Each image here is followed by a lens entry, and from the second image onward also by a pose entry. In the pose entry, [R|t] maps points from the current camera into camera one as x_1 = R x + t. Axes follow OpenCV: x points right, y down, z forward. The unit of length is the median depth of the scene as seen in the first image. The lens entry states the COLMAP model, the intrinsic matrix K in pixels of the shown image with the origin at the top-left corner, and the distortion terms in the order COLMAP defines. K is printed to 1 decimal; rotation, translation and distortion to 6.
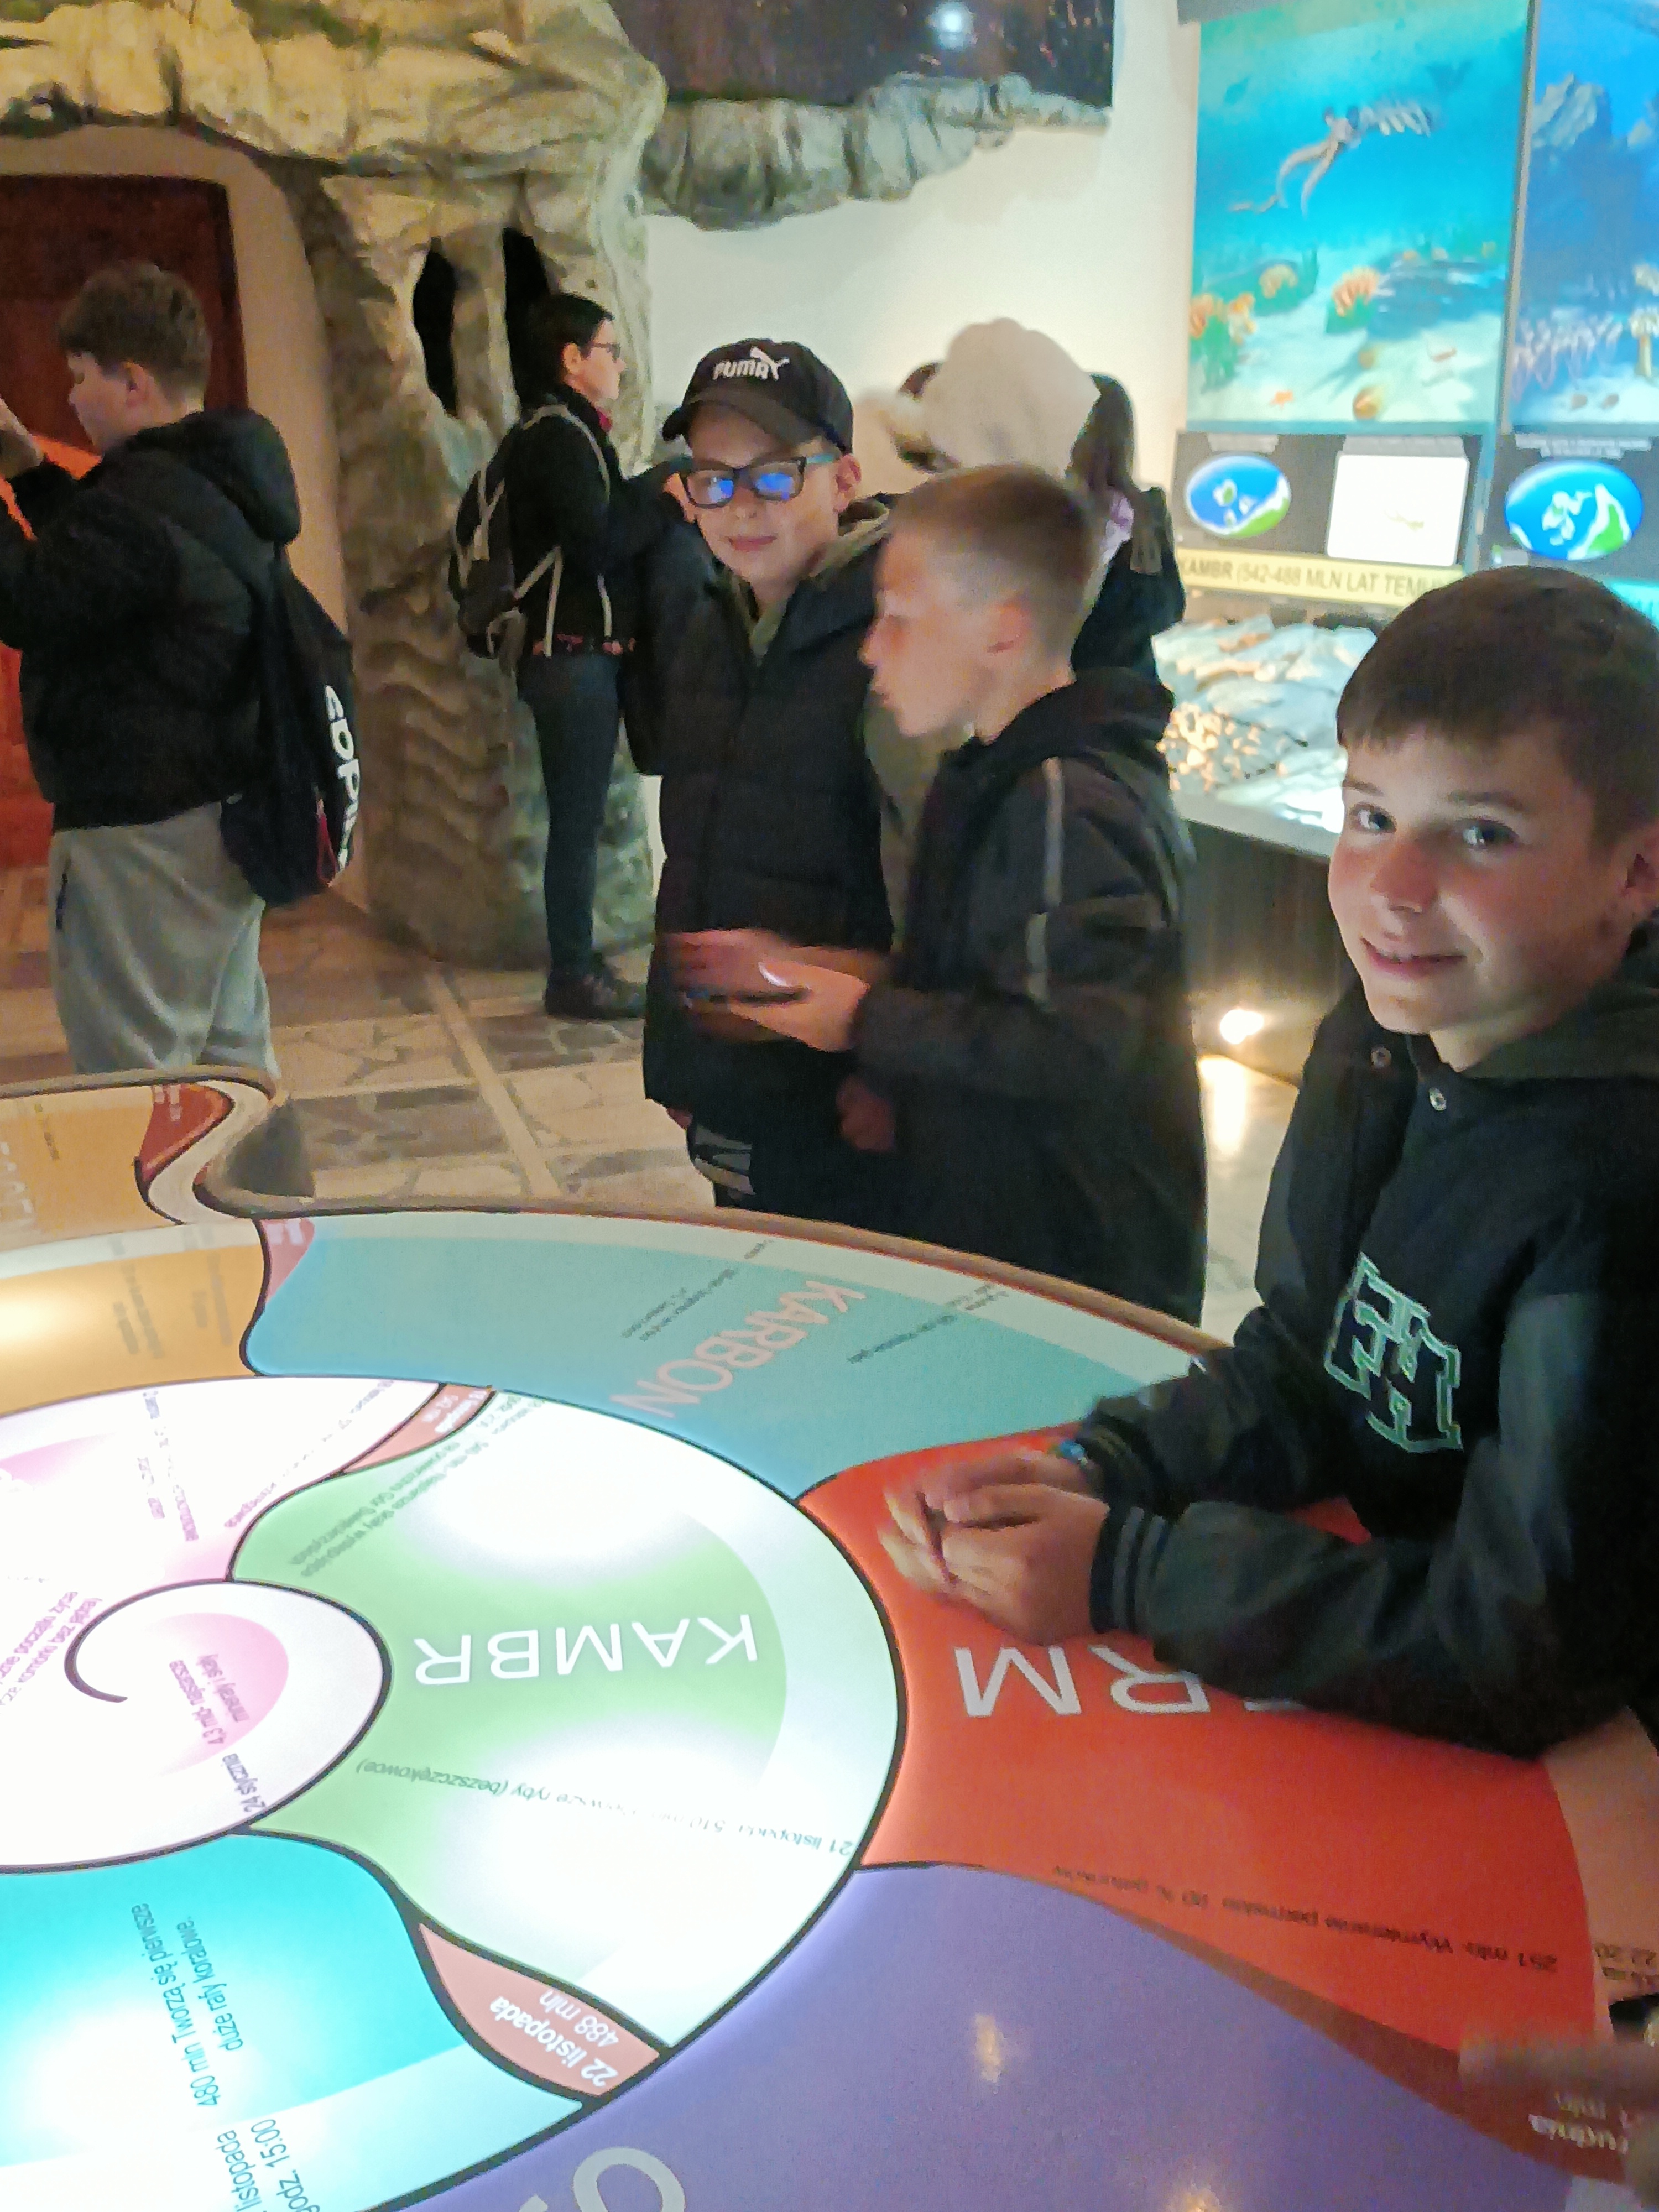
lens RADIAL K [[2111.6, 0, 829.5], [0, 2111.6, 1106.0], [0, 0, 1]] dist [0.021316, 0.002348]
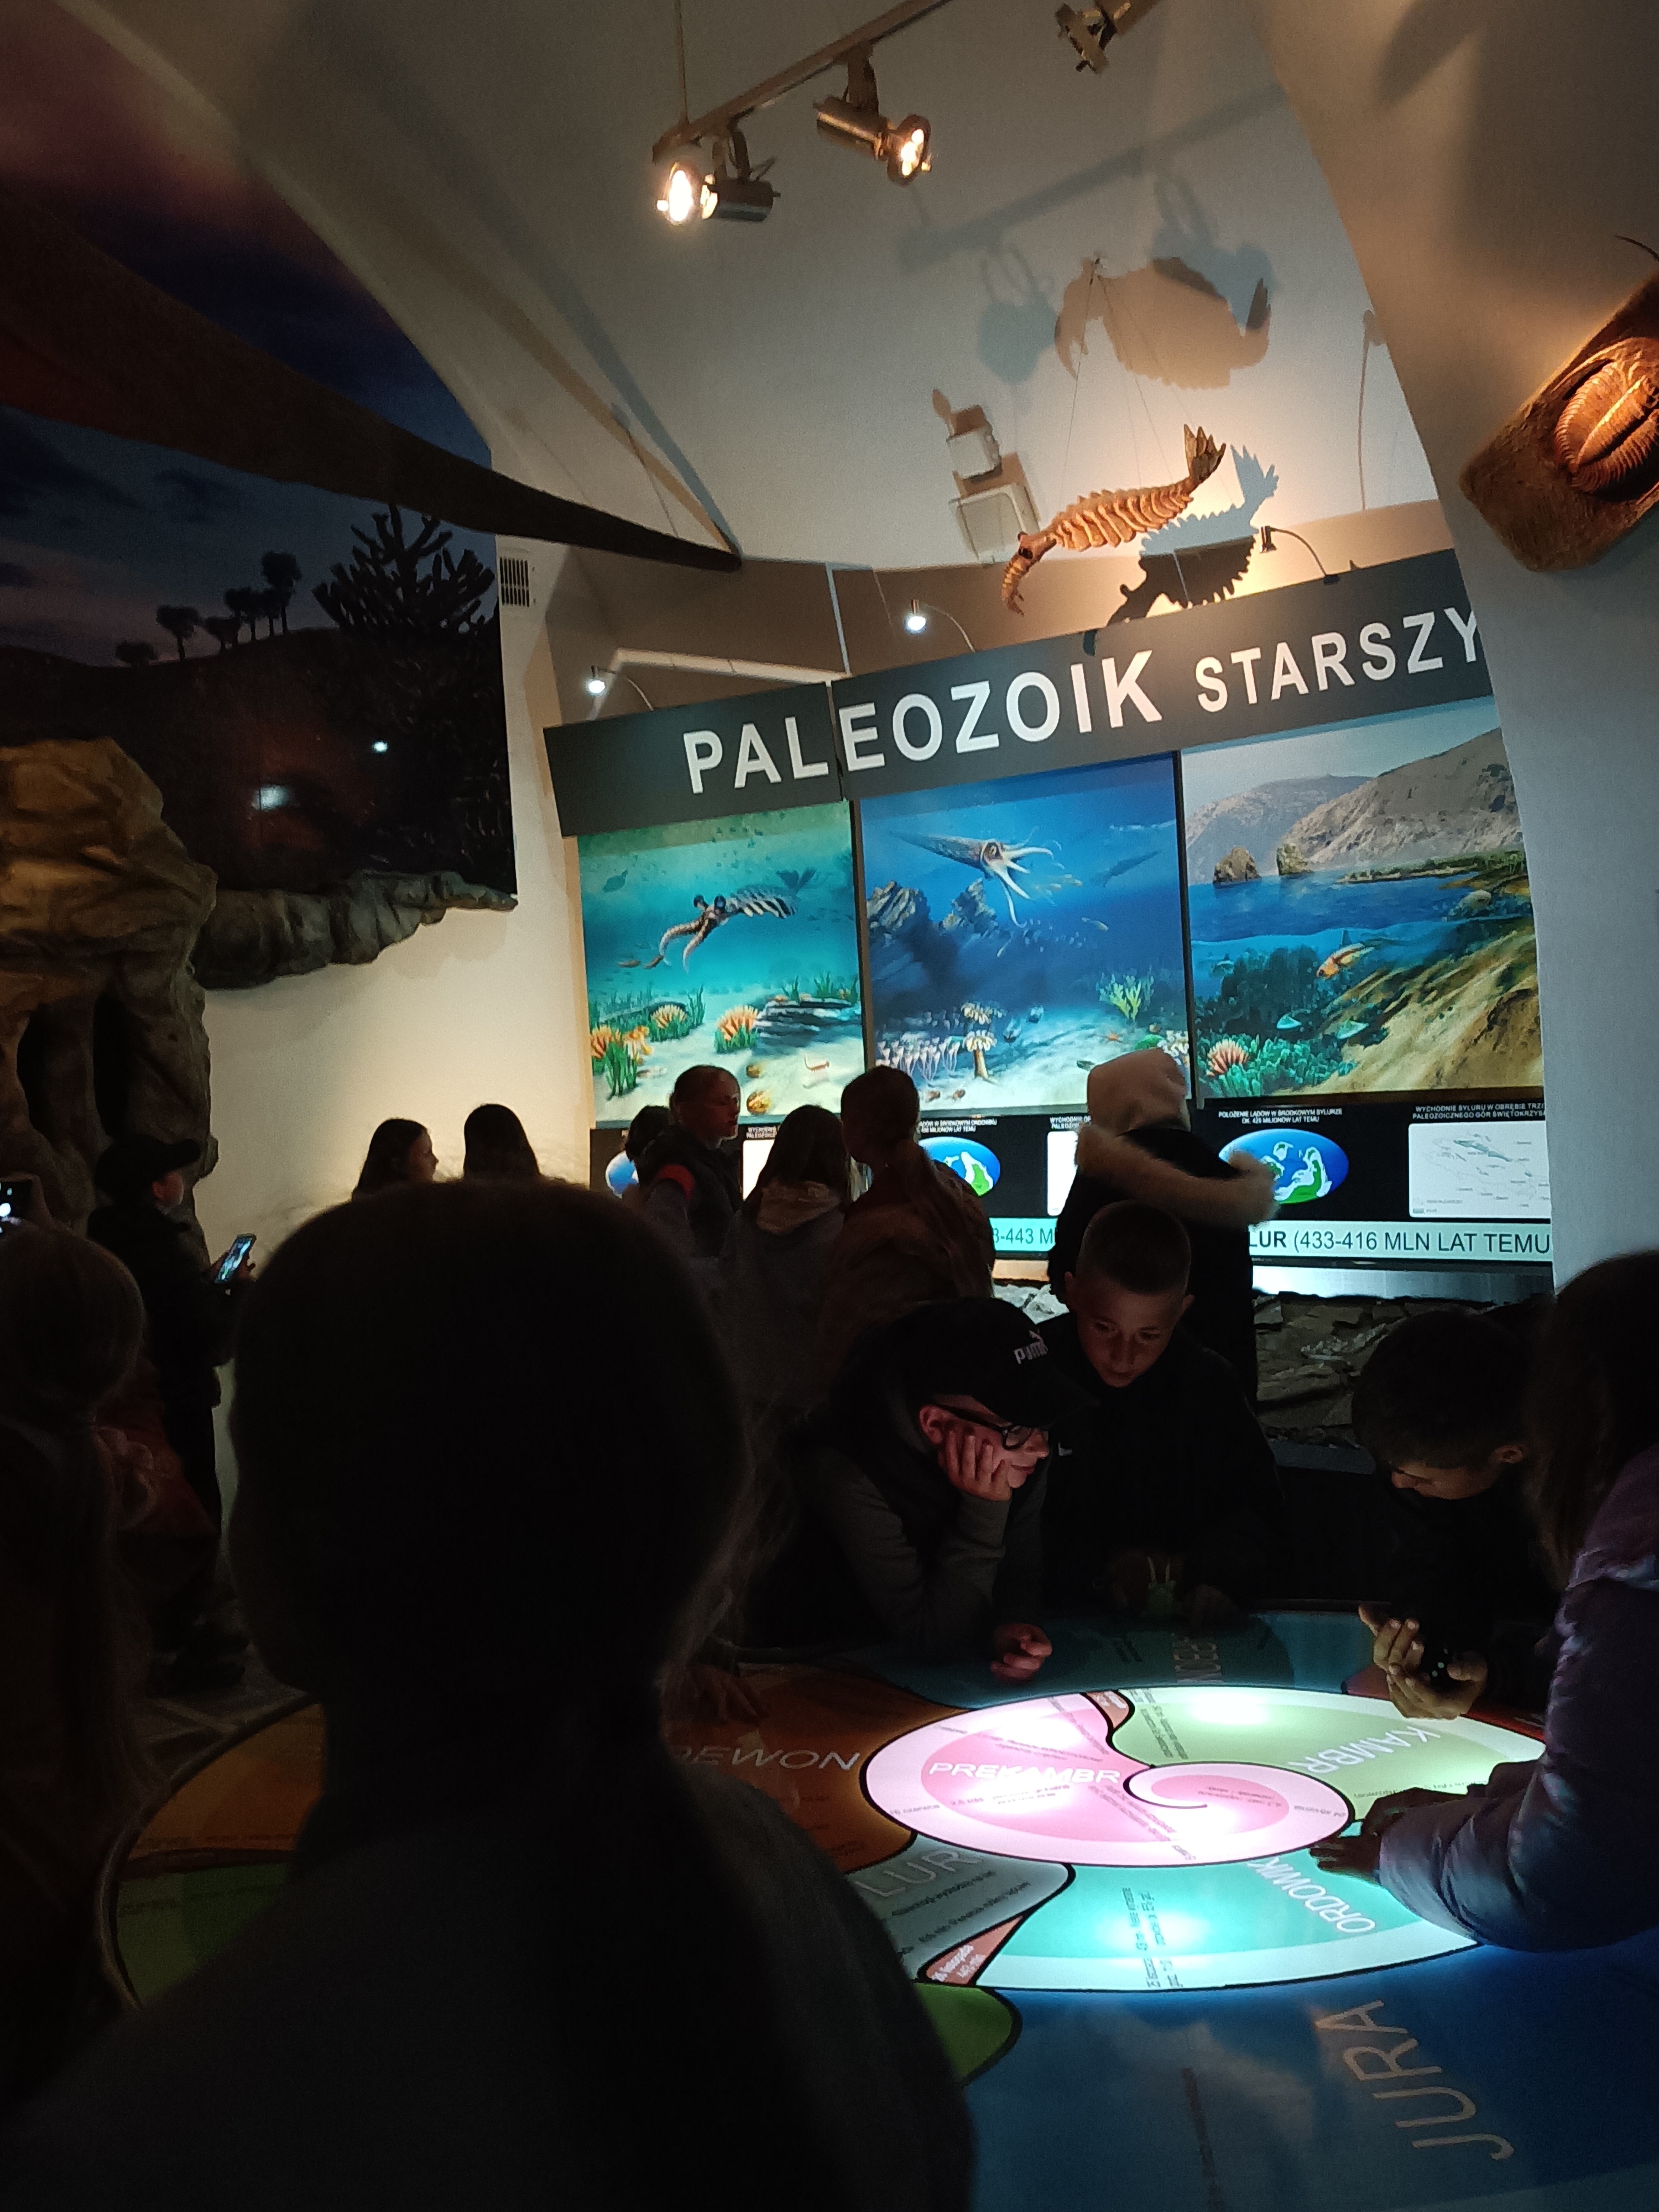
lens RADIAL K [[2111.6, 0, 829.5], [0, 2111.6, 1106.0], [0, 0, 1]] dist [0.021316, 0.002348]
pose [[0.893849, -0.045700, 0.446033, -0.313727], [0.181552, 0.946481, -0.266855, 0.029341], [-0.409967, 0.319507, 0.854308, -0.143919]]
